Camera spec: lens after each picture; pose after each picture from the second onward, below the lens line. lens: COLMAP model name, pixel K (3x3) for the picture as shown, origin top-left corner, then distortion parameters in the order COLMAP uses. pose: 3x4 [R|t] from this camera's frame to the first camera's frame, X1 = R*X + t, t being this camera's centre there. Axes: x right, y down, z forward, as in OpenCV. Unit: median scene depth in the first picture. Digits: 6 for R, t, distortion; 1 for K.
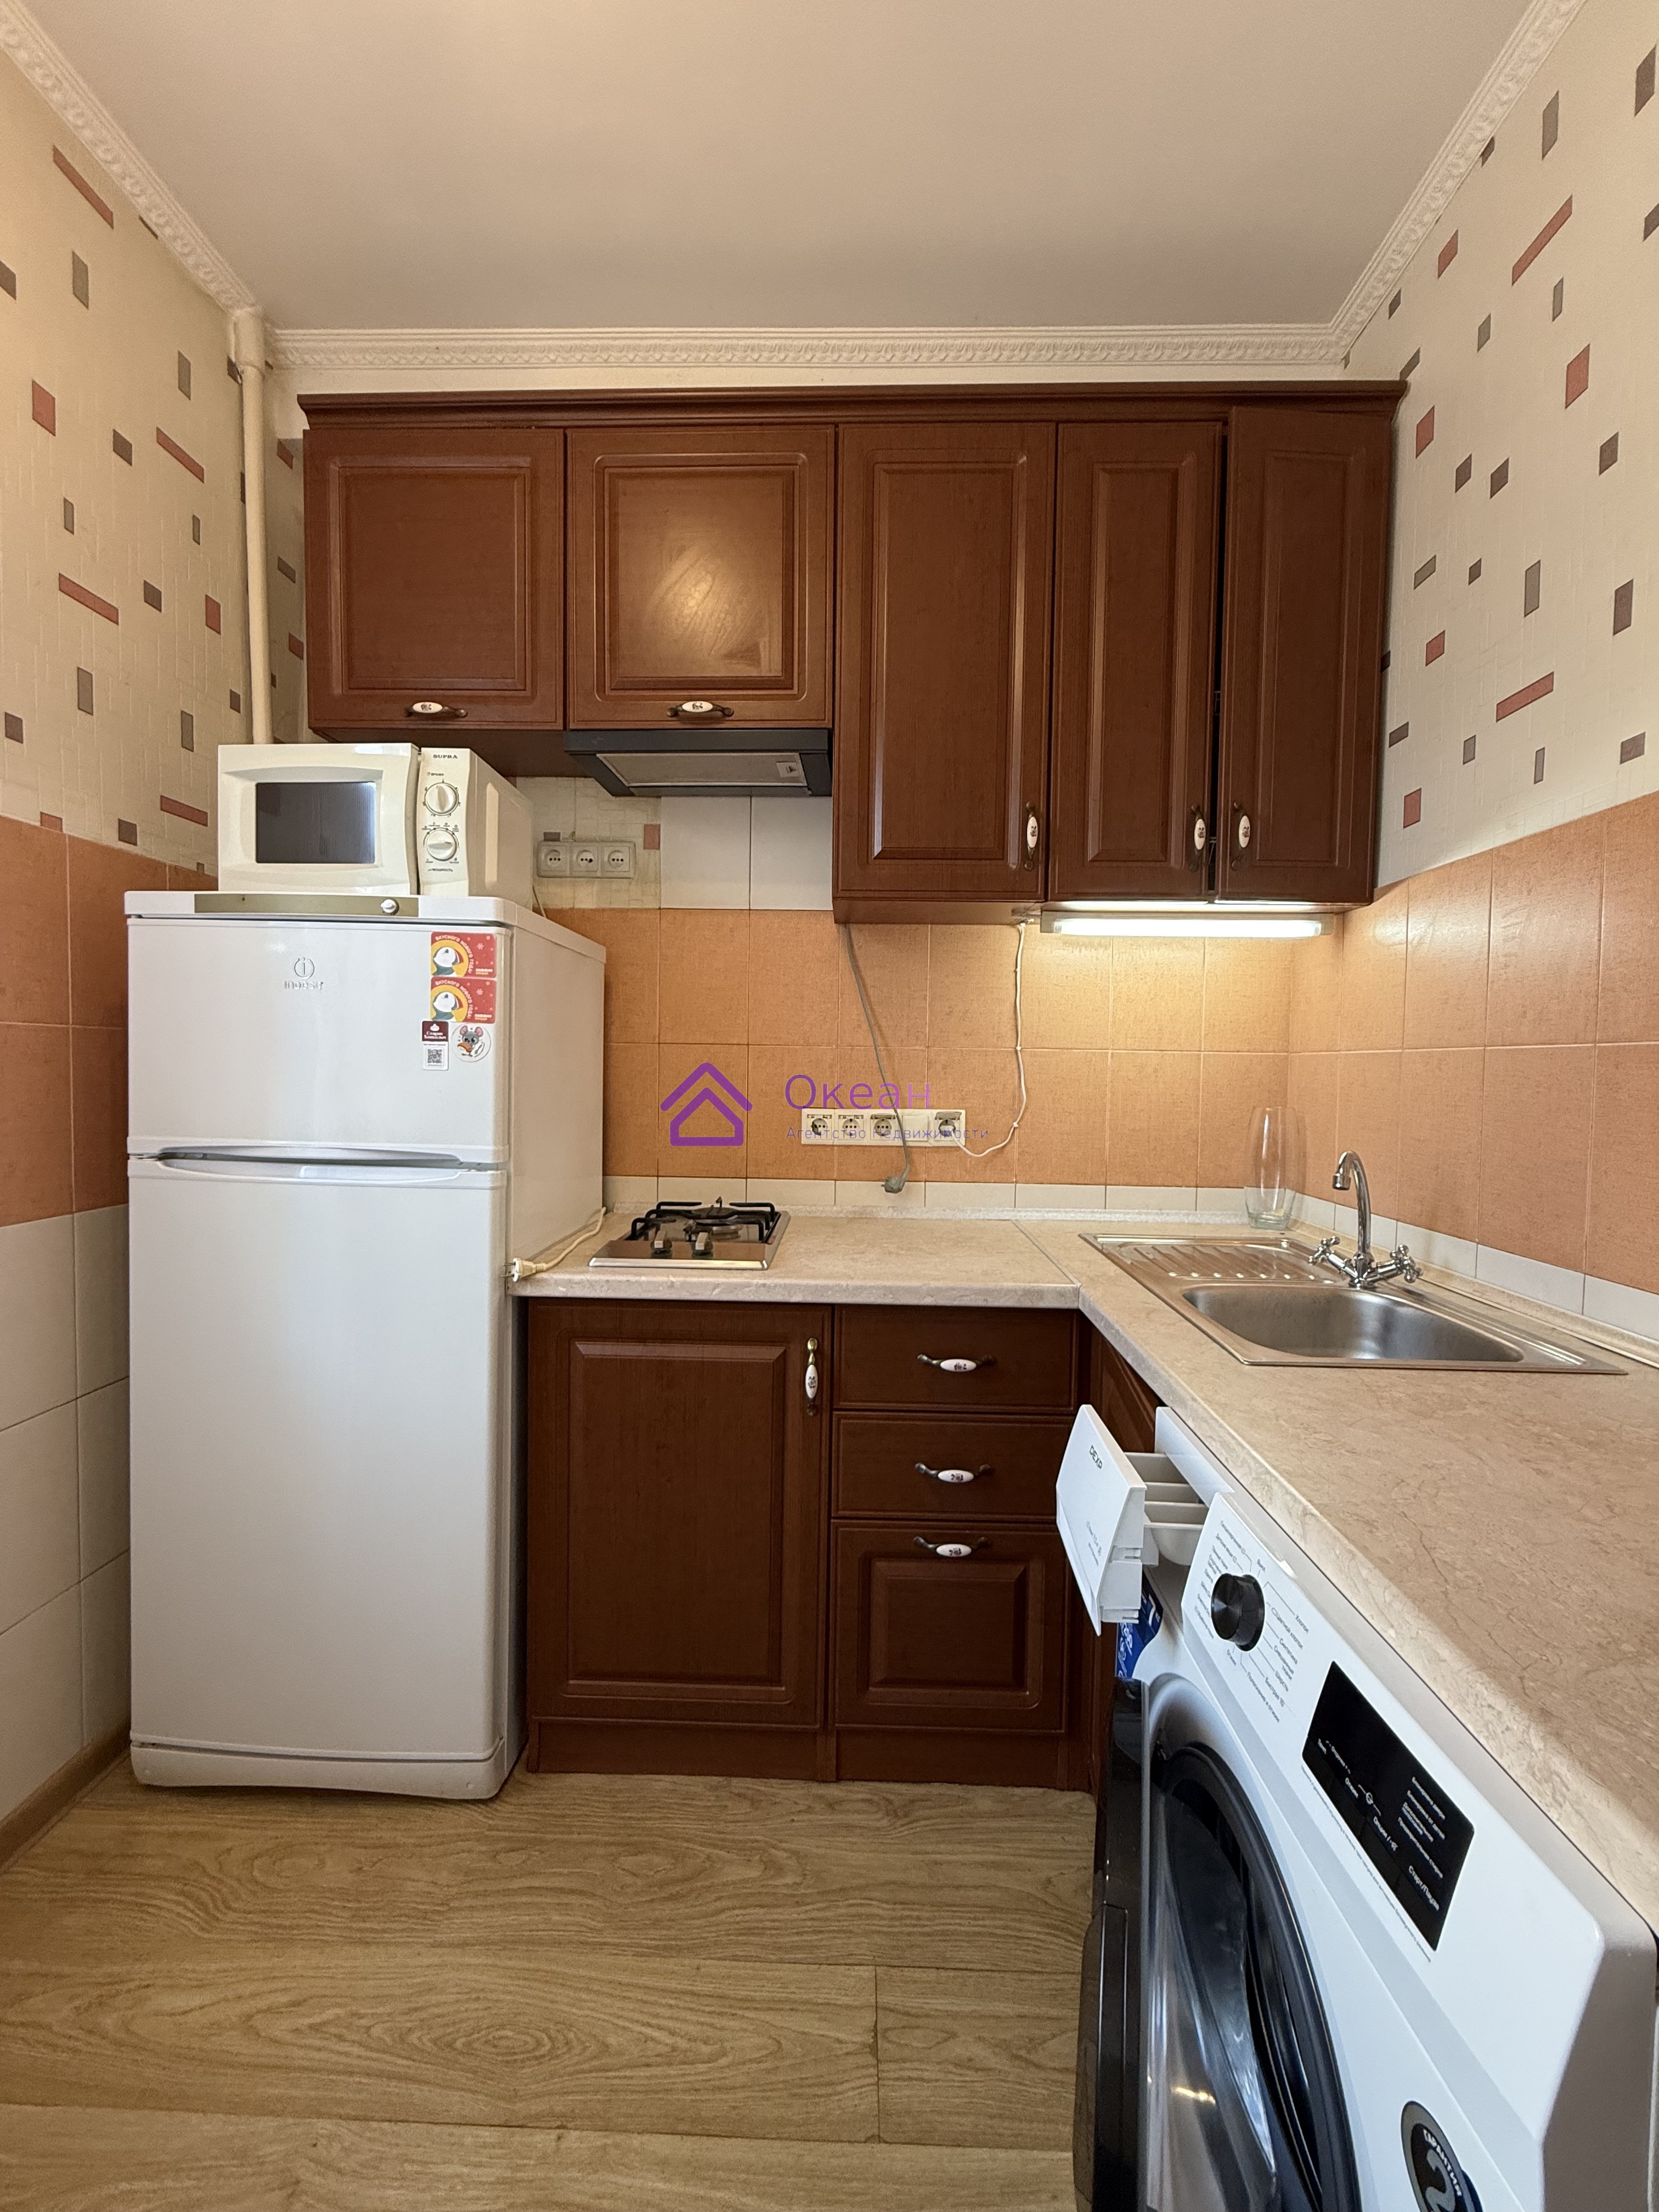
lens RADIAL K [[878.1, 0, 830.4], [0, 878.1, 1099.0], [0, 0, 1]] dist [-0.001021, 0.000982]
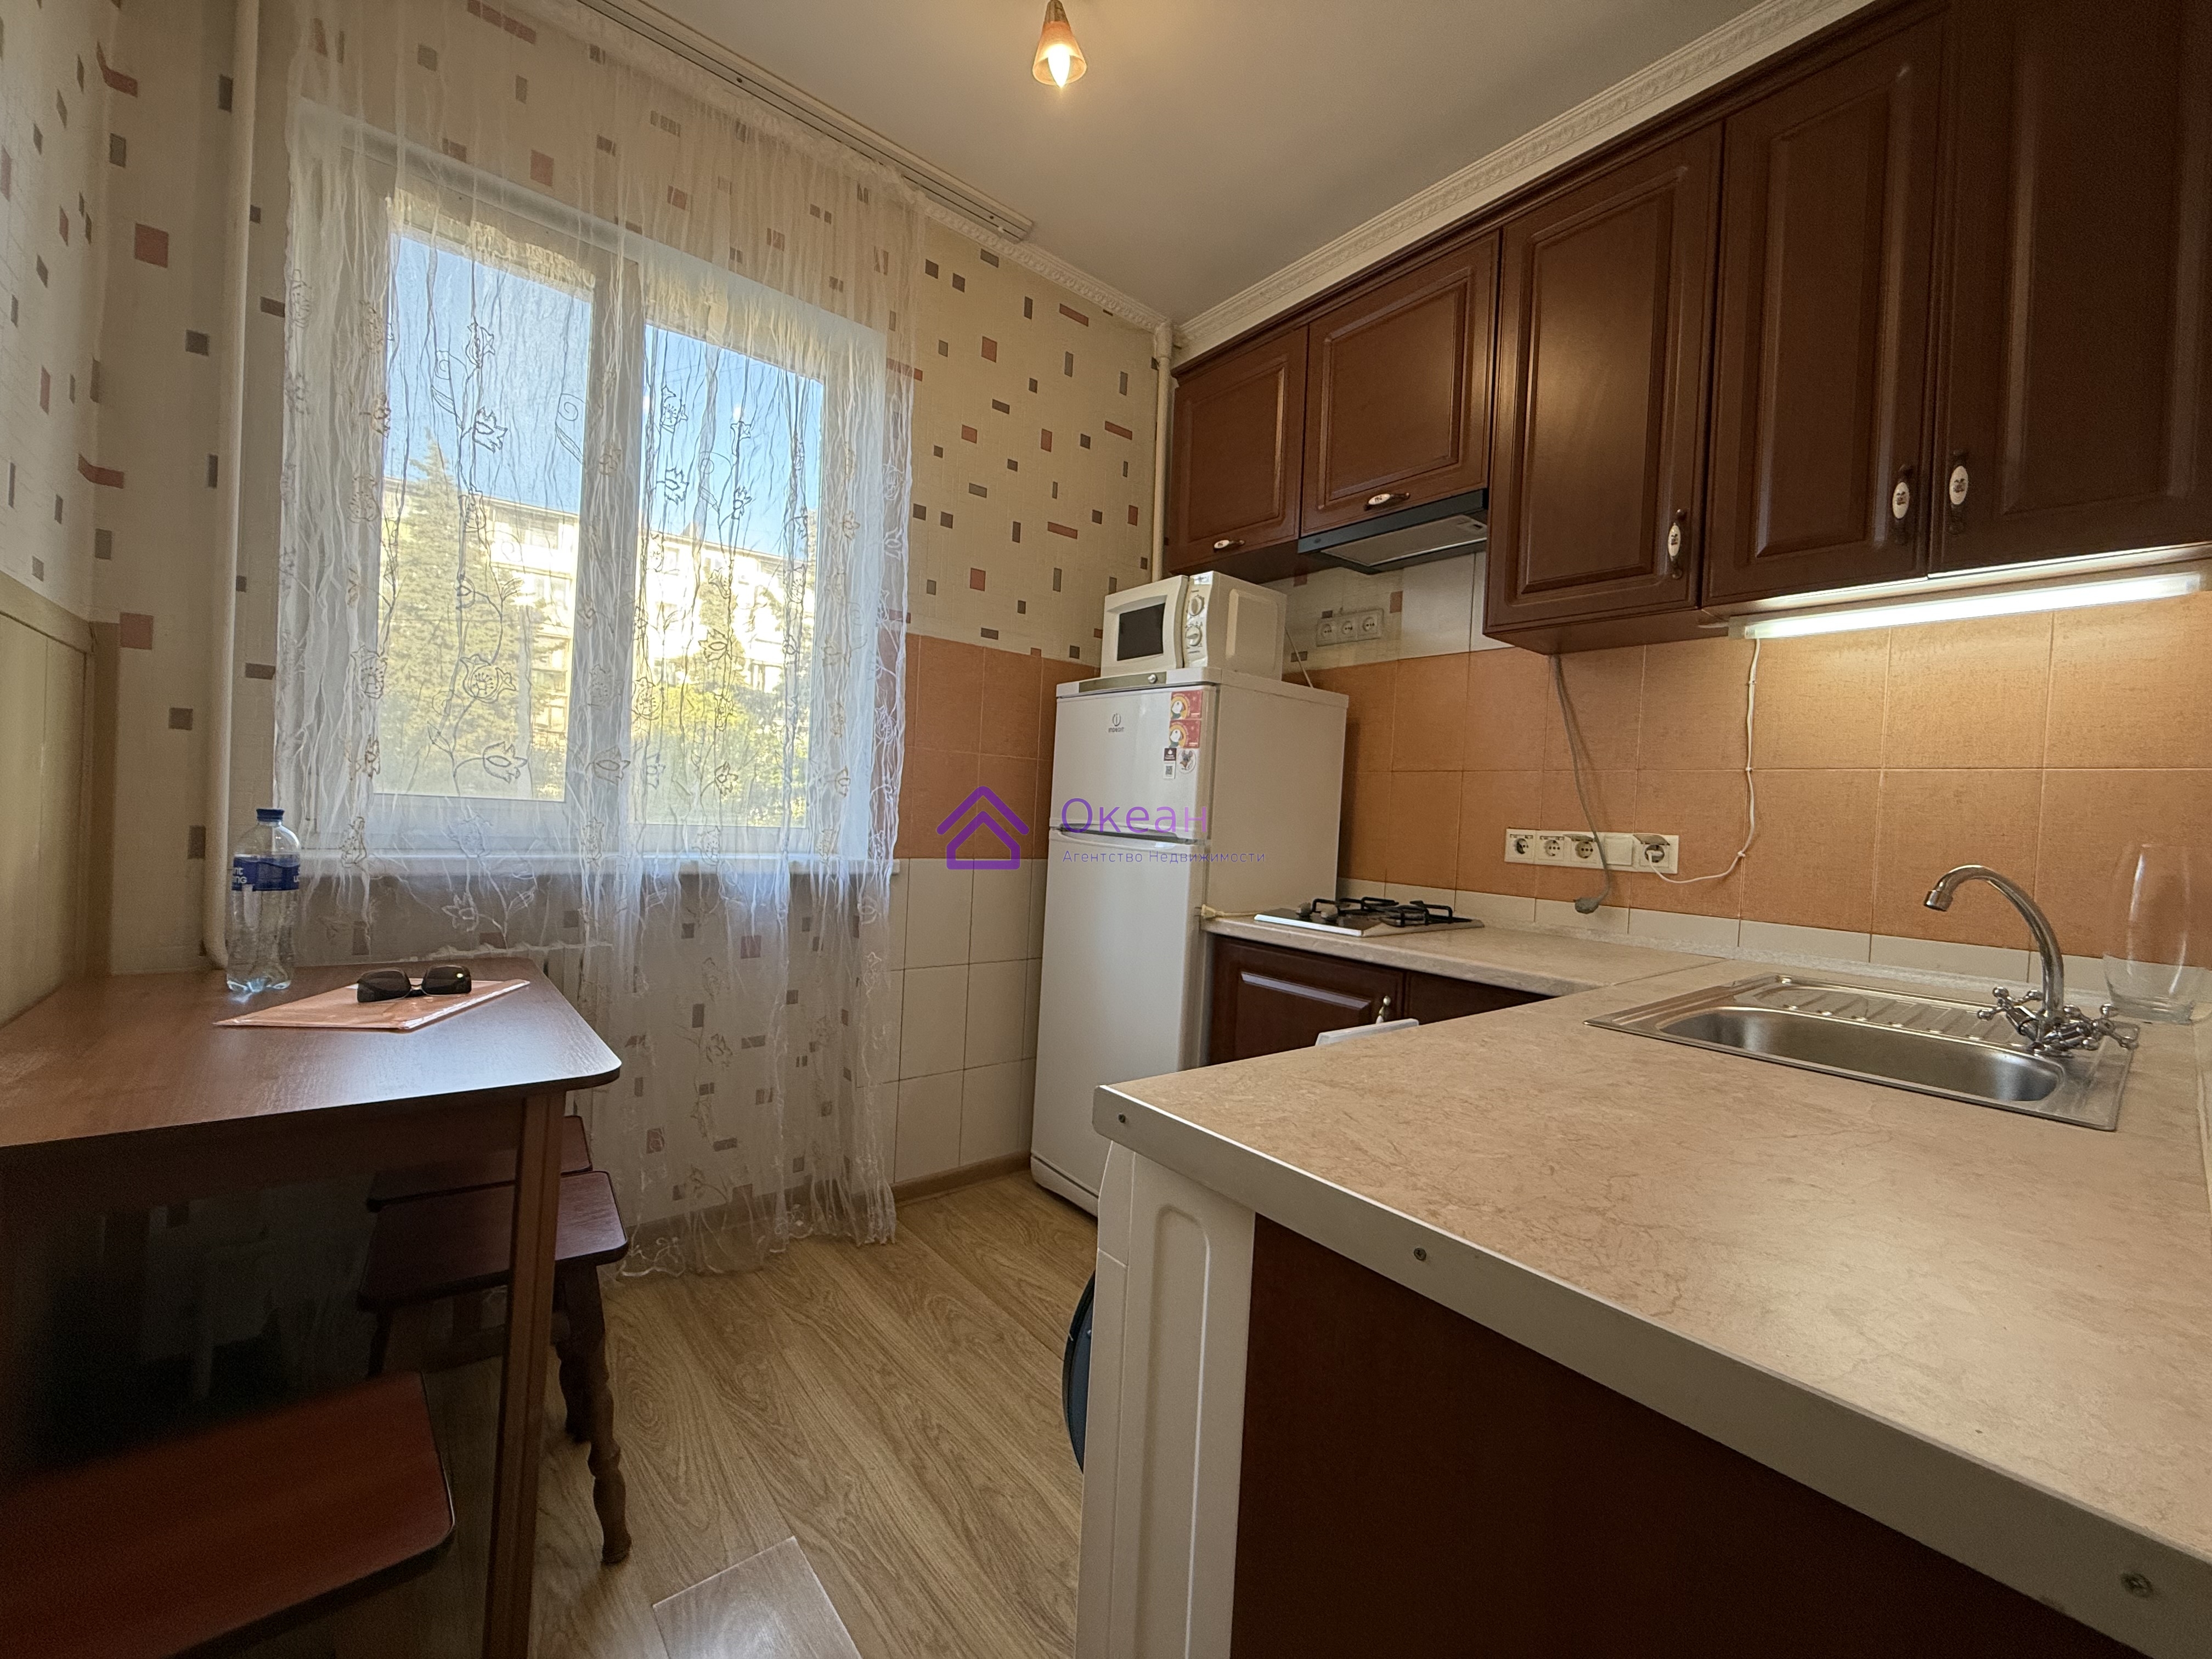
lens RADIAL K [[878.1, 0, 1106.6], [0, 878.1, 824.2], [0, 0, 1]] dist [-0.001021, 0.000982]
pose [[0.659613, 0.027630, -0.751097, 0.608850], [-0.067194, 0.997490, -0.022316, 0.083722], [0.748596, 0.065189, 0.659814, -0.111065]]
